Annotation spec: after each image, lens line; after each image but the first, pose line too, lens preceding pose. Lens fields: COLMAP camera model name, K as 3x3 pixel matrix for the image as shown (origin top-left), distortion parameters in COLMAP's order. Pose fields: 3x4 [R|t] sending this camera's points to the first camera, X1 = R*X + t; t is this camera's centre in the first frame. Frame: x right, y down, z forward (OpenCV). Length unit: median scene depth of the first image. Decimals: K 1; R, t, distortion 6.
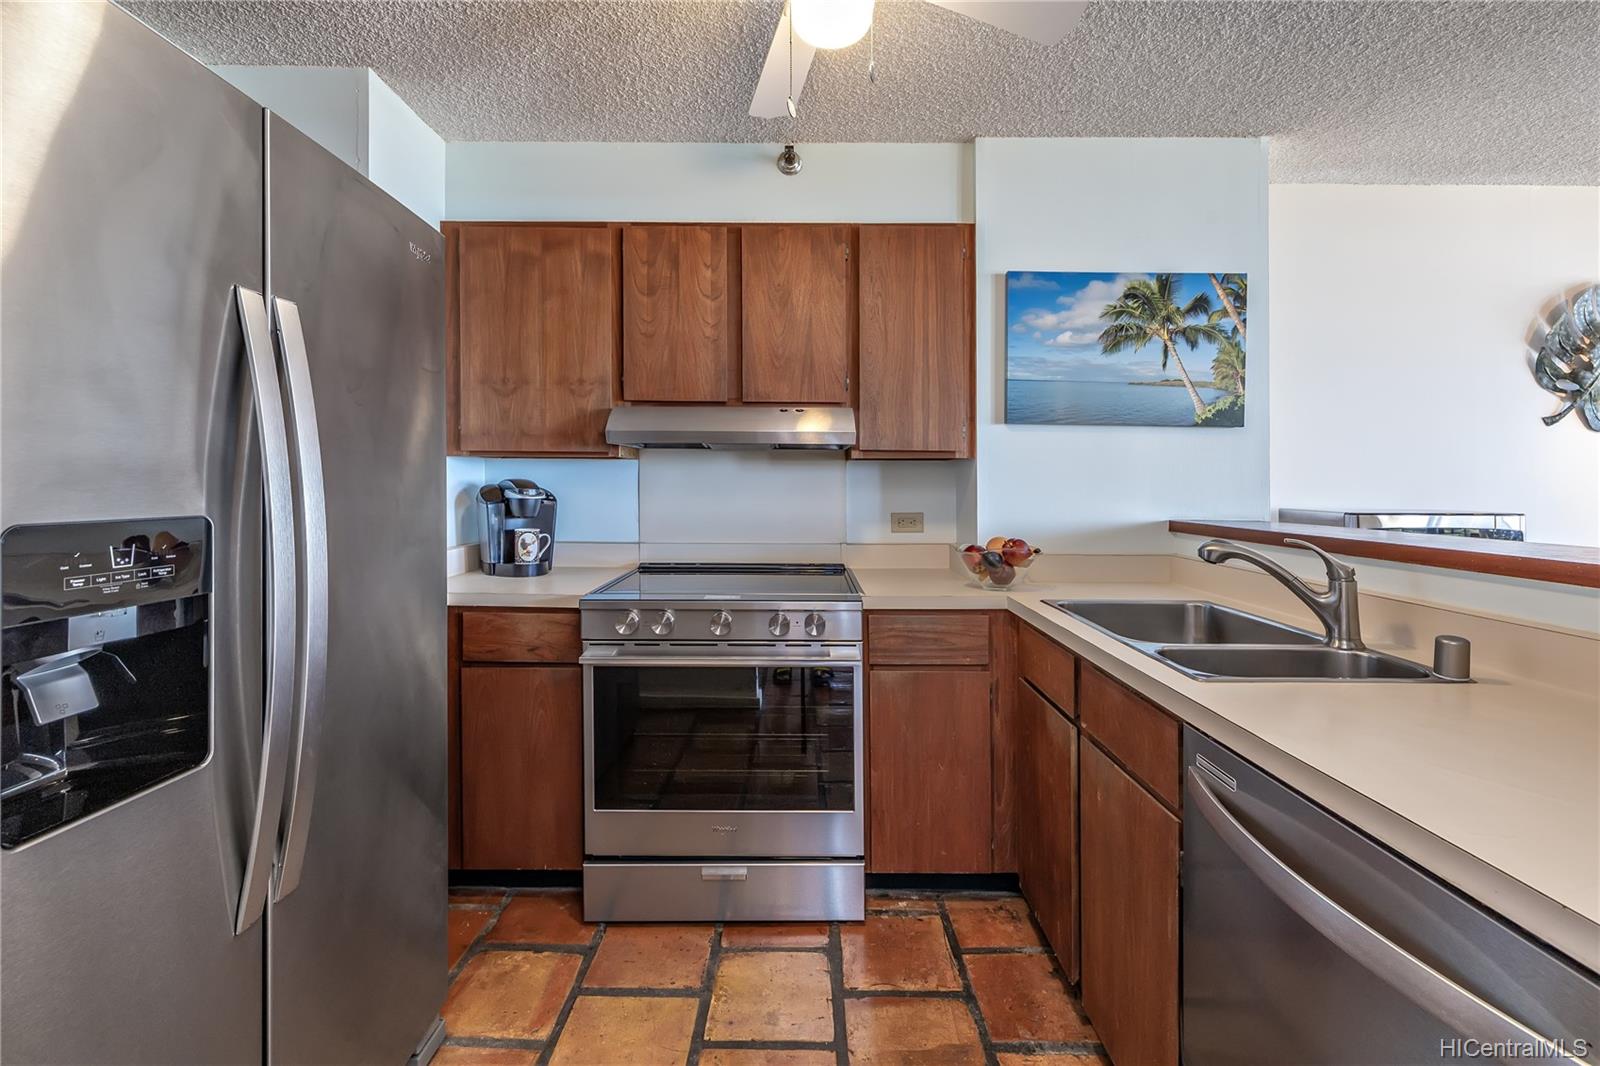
lens RADIAL K [[672.7, 0, 801.4], [0, 672.7, 482.5], [0, 0, 1]] dist [0.000284, 0.000016]
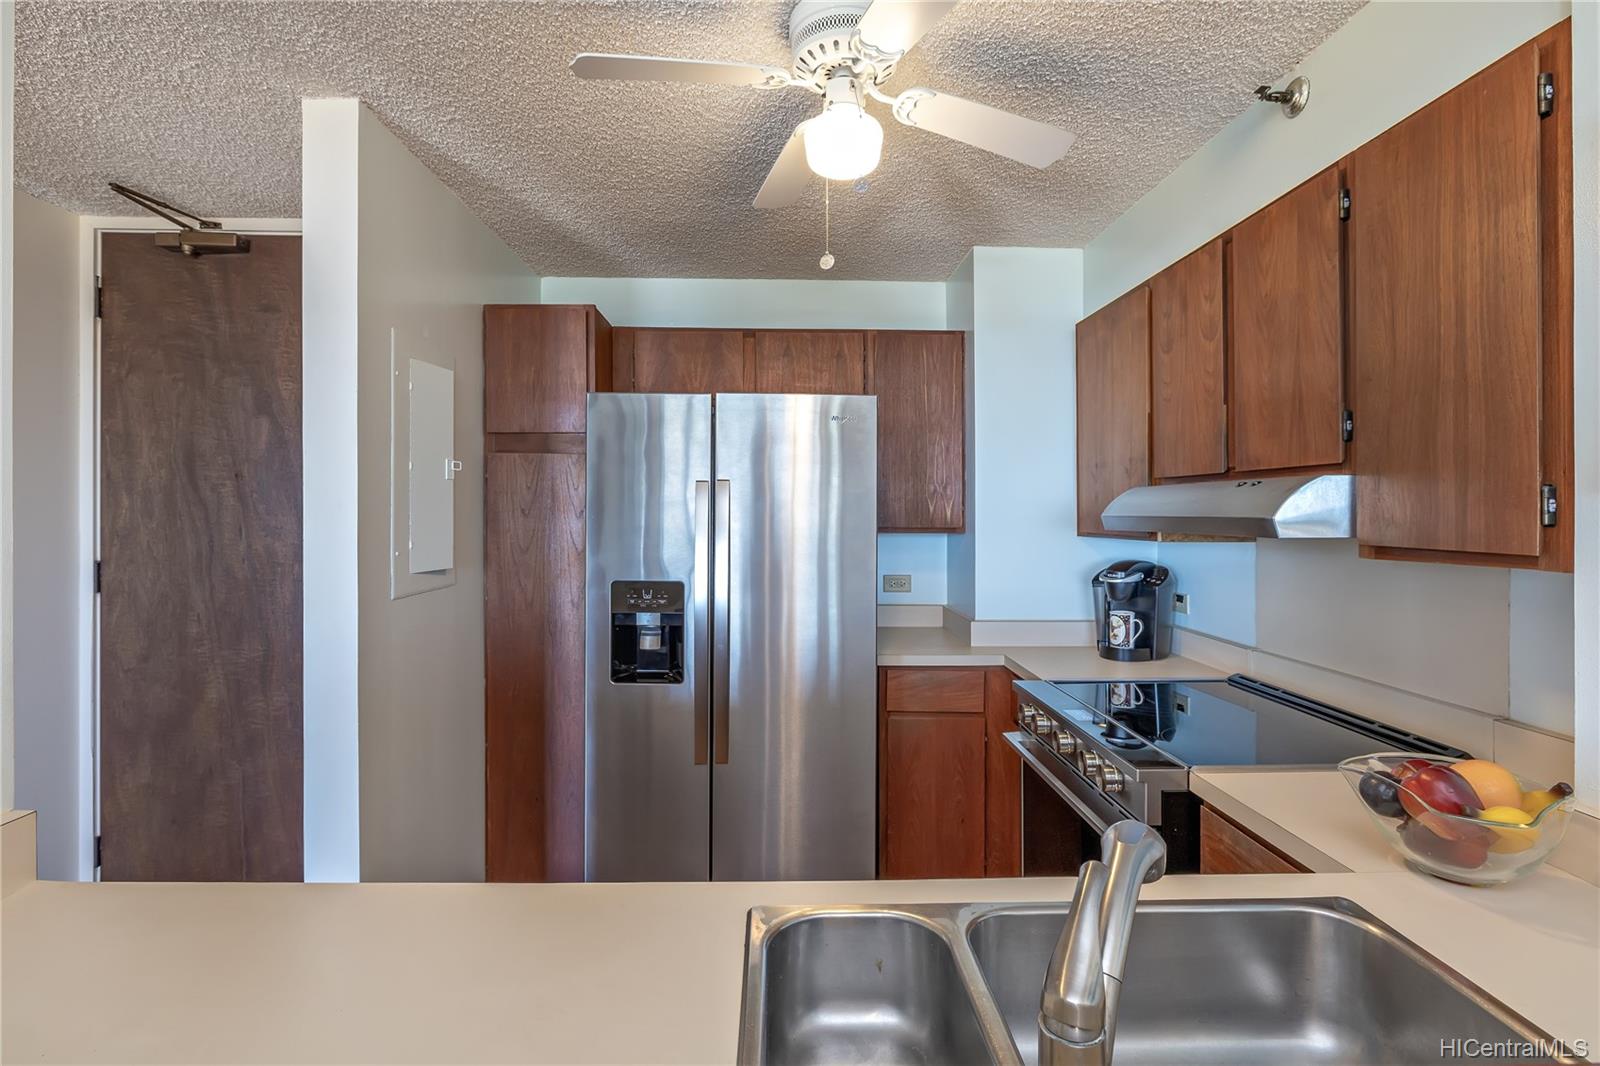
lens RADIAL K [[782.0, 0, 799.2], [0, 782.0, 515.0], [0, 0, 1]] dist [-0.000023, 0.000107]
pose [[0.029289, -0.002539, -0.999568, 0.738270], [-0.003389, 0.999991, -0.002640, -0.069327], [0.999565, 0.003465, 0.029280, 0.507612]]
